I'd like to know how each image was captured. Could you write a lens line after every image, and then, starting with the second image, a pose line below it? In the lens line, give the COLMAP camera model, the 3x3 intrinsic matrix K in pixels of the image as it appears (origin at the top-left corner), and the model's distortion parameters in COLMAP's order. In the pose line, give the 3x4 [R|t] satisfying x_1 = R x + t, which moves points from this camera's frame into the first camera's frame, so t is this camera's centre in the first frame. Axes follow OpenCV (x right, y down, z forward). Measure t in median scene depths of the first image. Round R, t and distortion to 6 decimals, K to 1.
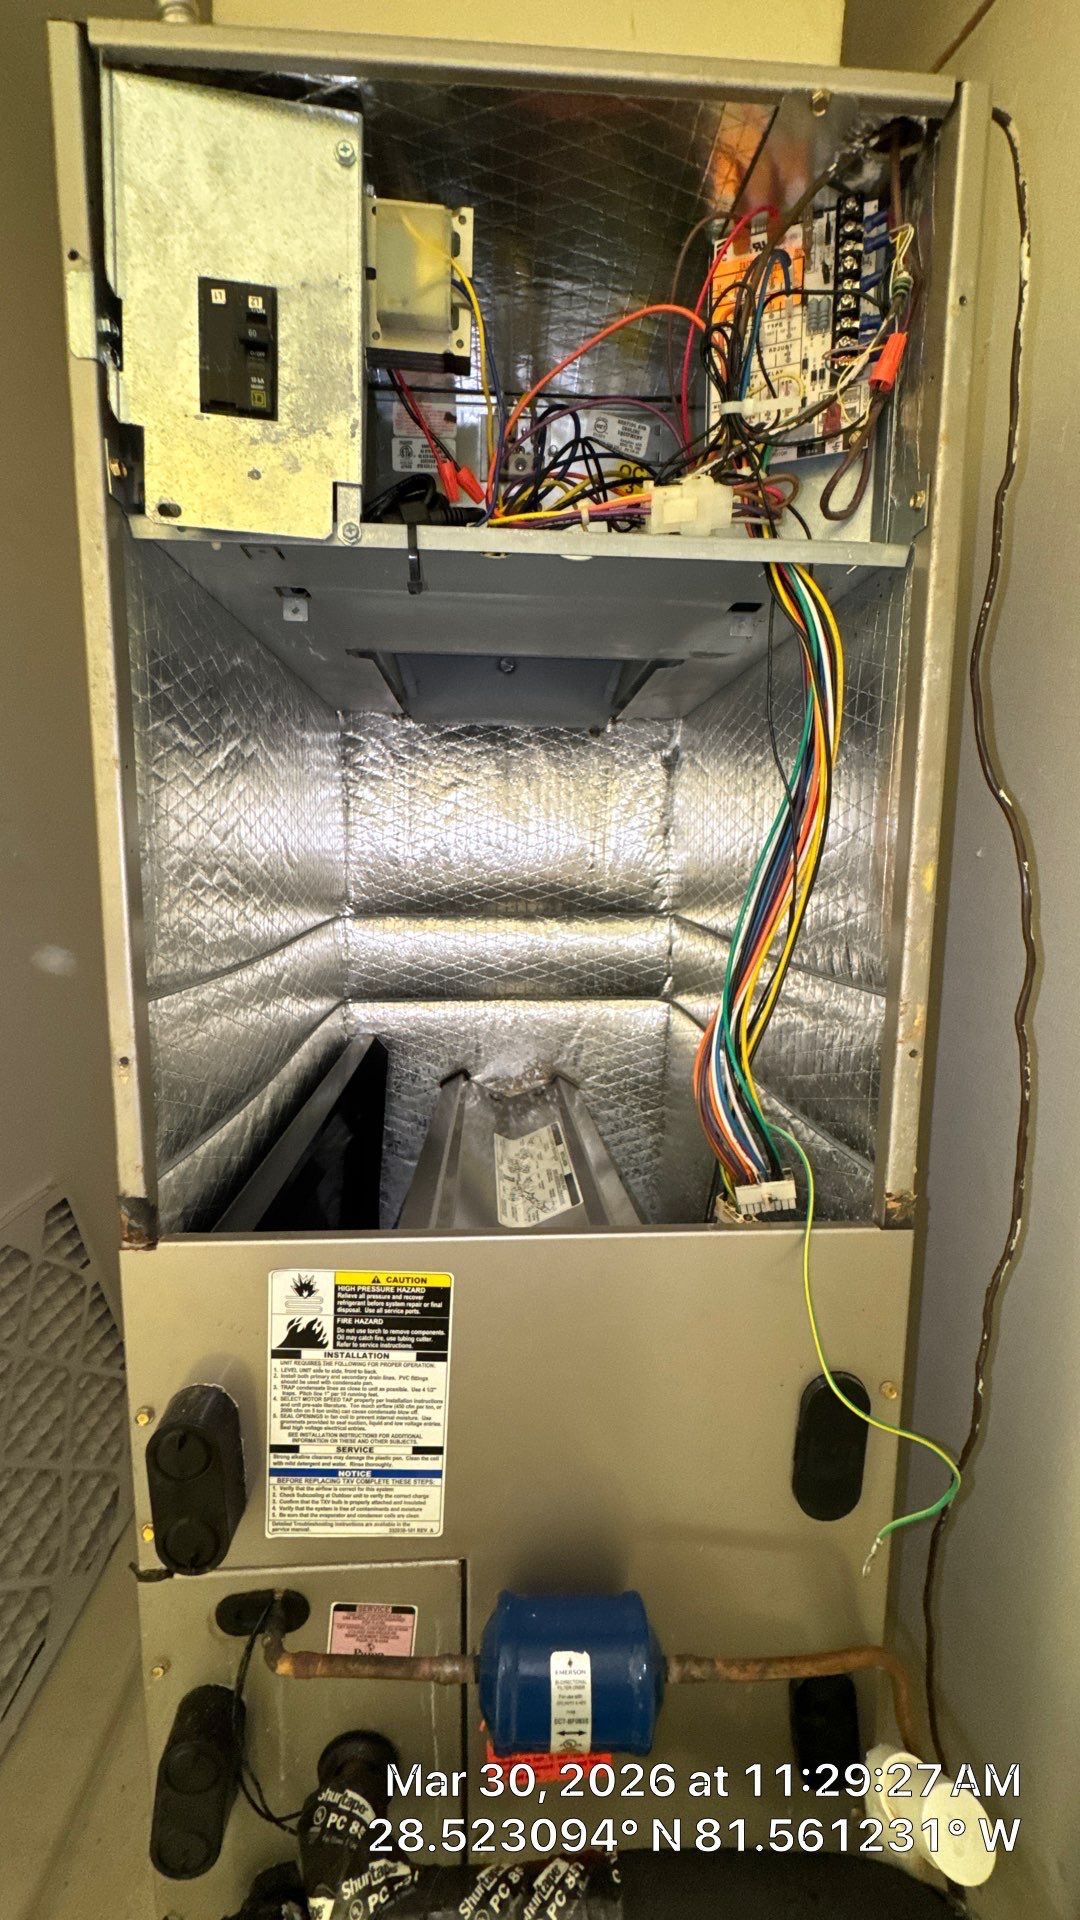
lens RADIAL K [[772.1, 0, 541.0], [0, 772.1, 957.4], [0, 0, 1]] dist [-0.004022, 0.000743]
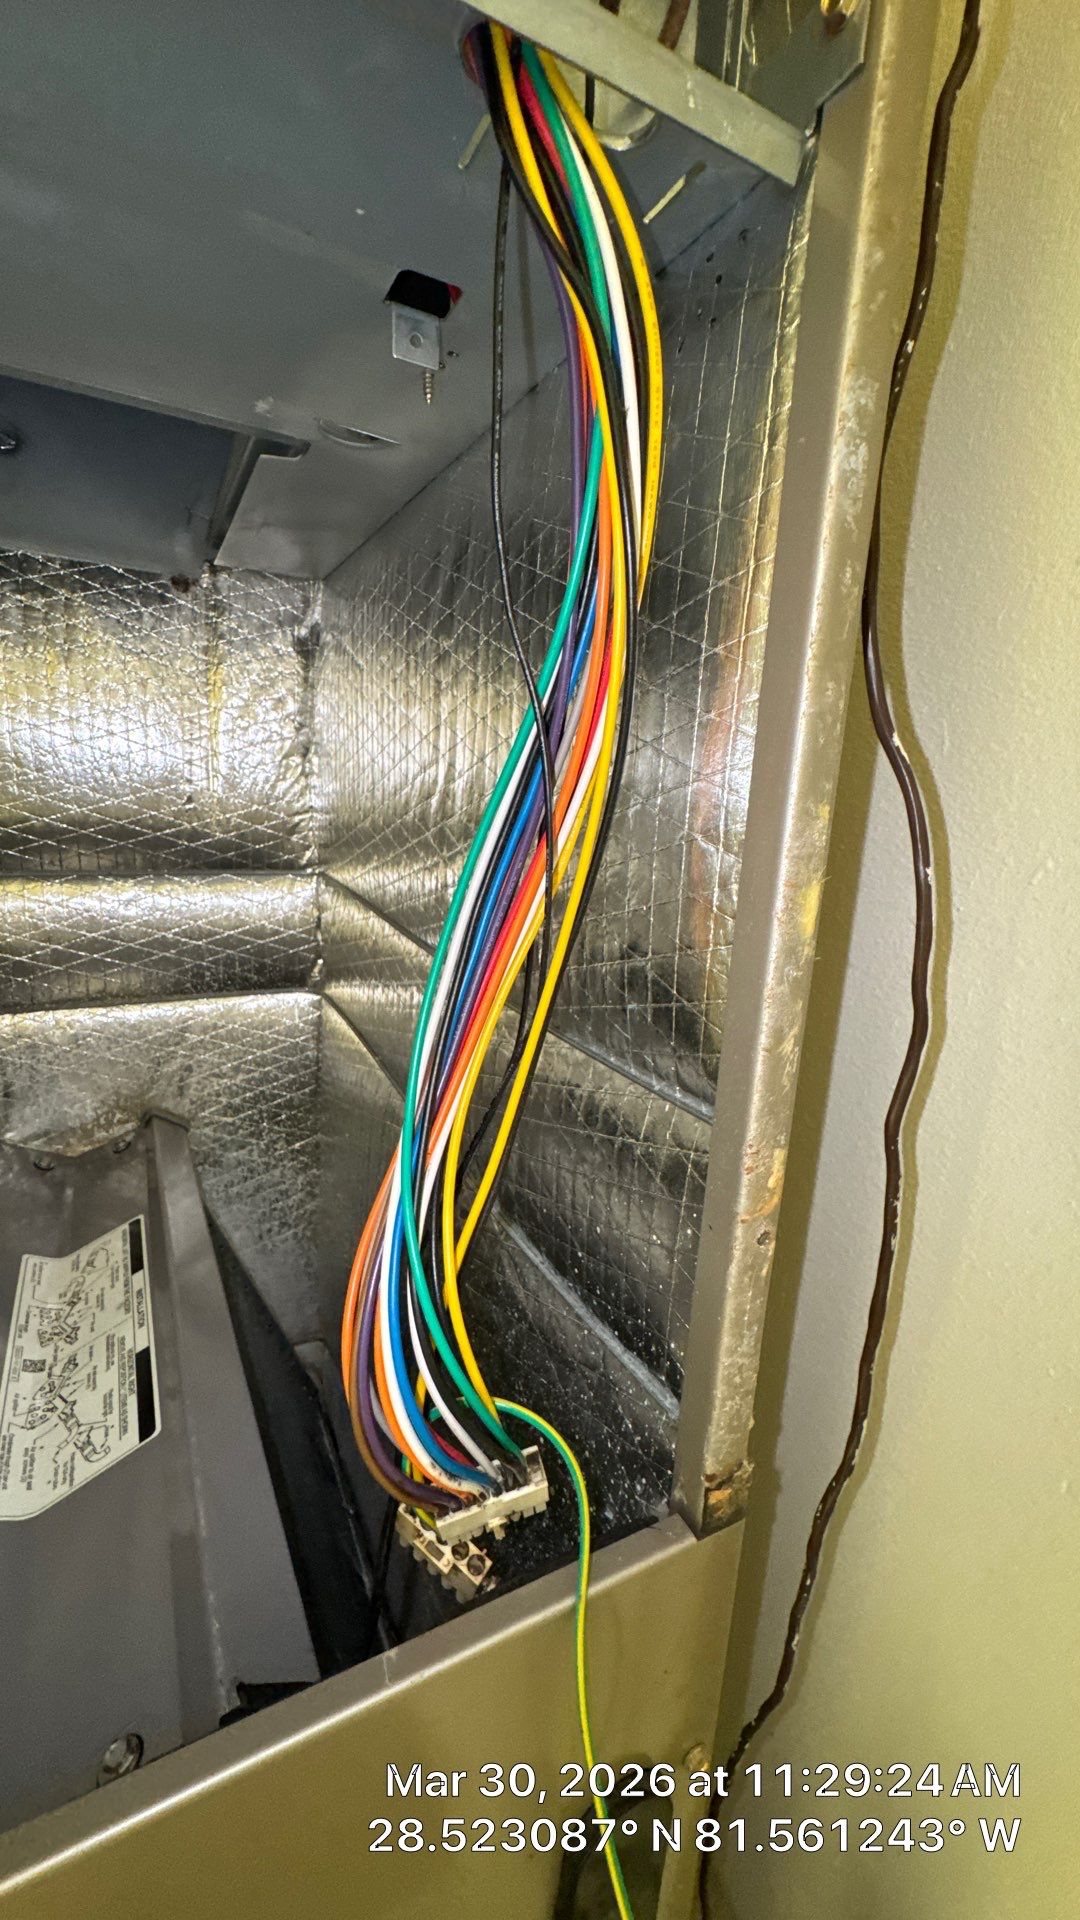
lens RADIAL K [[772.1, 0, 541.0], [0, 772.1, 957.4], [0, 0, 1]] dist [-0.004022, 0.000743]
pose [[0.911464, -0.052905, 0.407963, 0.132810], [0.007347, 0.993631, 0.112441, -0.117888], [-0.411313, -0.099489, 0.906048, 0.571142]]
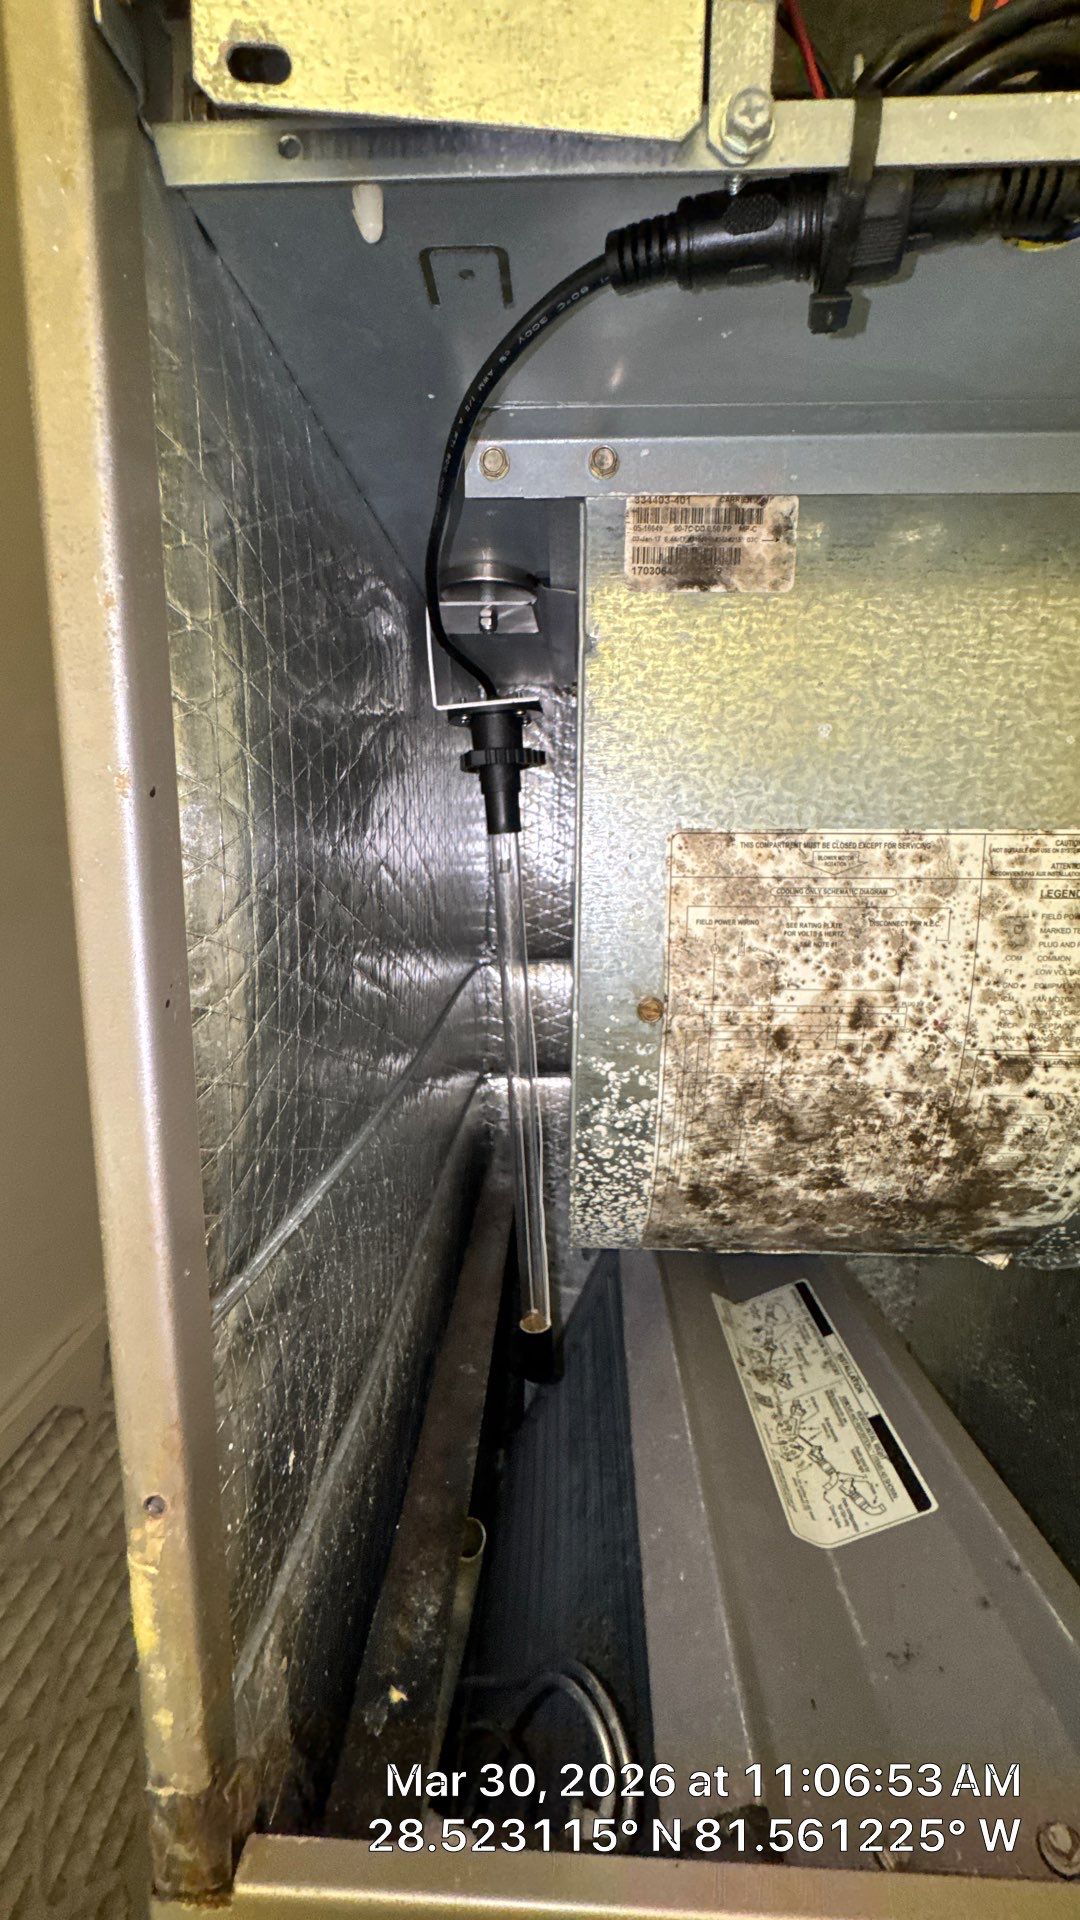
lens RADIAL K [[772.1, 0, 541.0], [0, 772.1, 957.4], [0, 0, 1]] dist [-0.004022, 0.000743]
pose [[0.995090, 0.006121, -0.098788, -0.262699], [-0.004527, 0.999856, 0.016354, -0.149020], [0.098874, -0.015827, 0.994974, 0.546435]]
